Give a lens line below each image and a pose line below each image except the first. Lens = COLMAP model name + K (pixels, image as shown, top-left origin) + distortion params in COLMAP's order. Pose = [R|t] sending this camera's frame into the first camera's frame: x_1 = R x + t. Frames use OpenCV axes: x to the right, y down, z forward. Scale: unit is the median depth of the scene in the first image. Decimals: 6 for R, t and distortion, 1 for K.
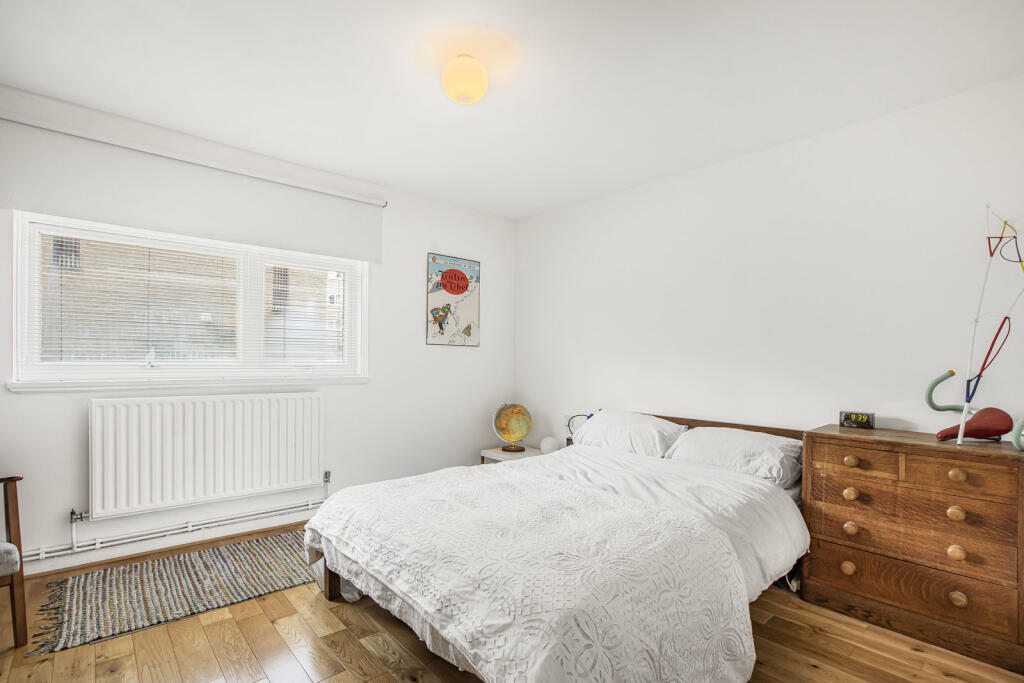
lens RADIAL K [[482.1, 0, 511.1], [0, 482.1, 350.4], [0, 0, 1]] dist [-0.024243, -0.000154]
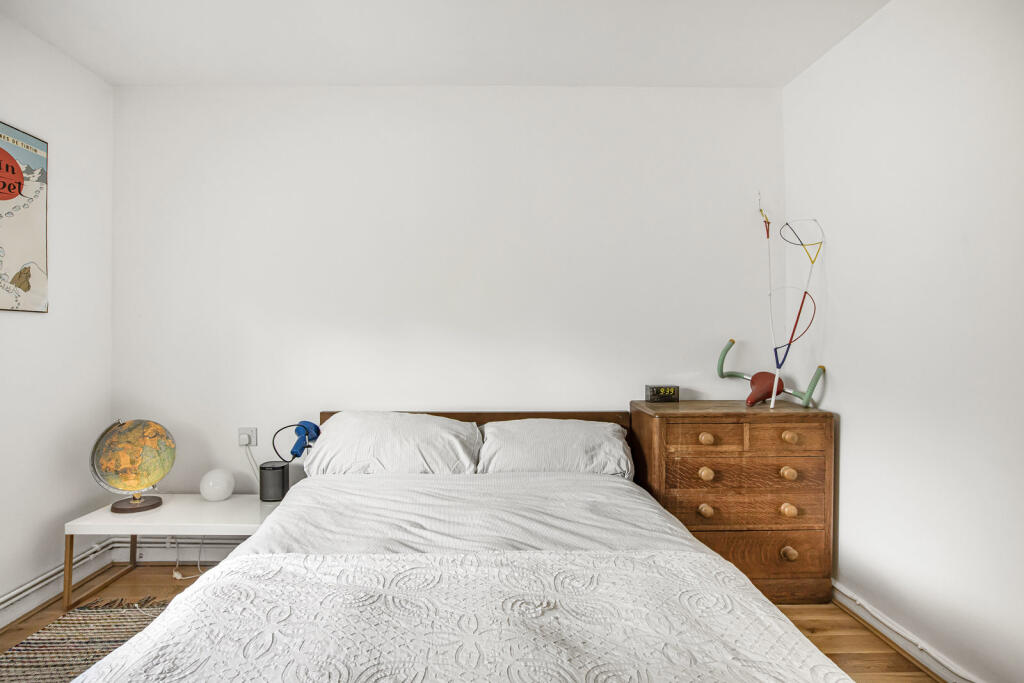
lens RADIAL K [[556.5, 0, 507.1], [0, 556.5, 319.5], [0, 0, 1]] dist [-0.036343, 0.001347]
pose [[0.657427, 0.005087, 0.753501, -0.343568], [0.000351, 0.999975, -0.007056, 0.006345], [-0.753518, 0.004903, 0.657409, 0.553822]]
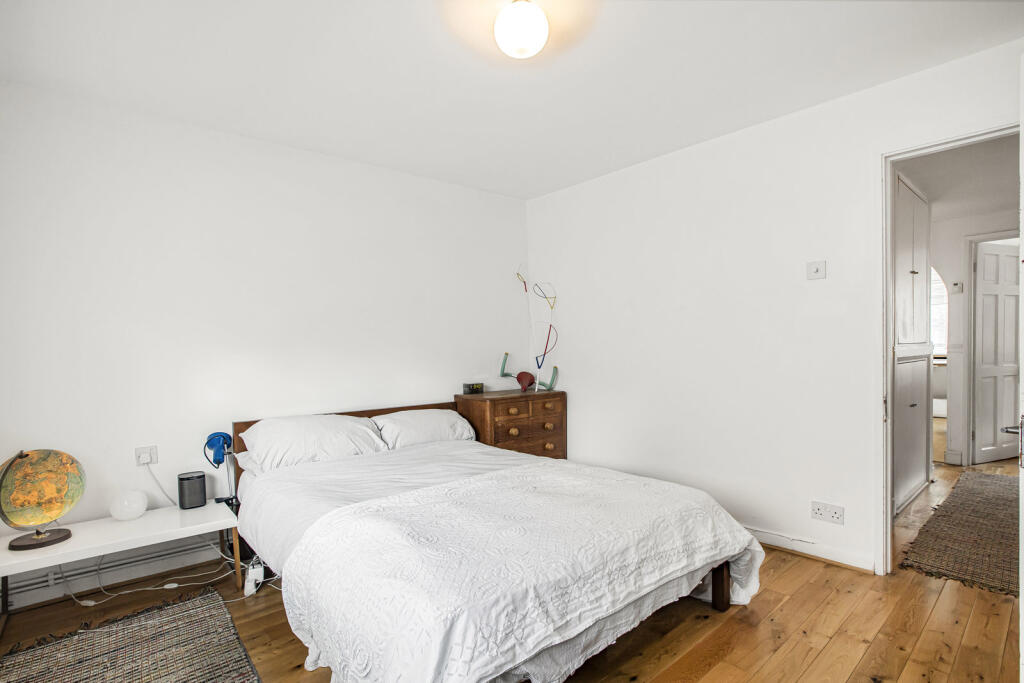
lens RADIAL K [[492.4, 0, 532.6], [0, 492.4, 347.7], [0, 0, 1]] dist [-0.014841, 0.000097]
pose [[-0.003815, -0.011320, 0.999929, -0.890068], [0.001910, 0.999934, 0.011328, 0.001220], [-0.999991, 0.001953, -0.003793, 0.899688]]
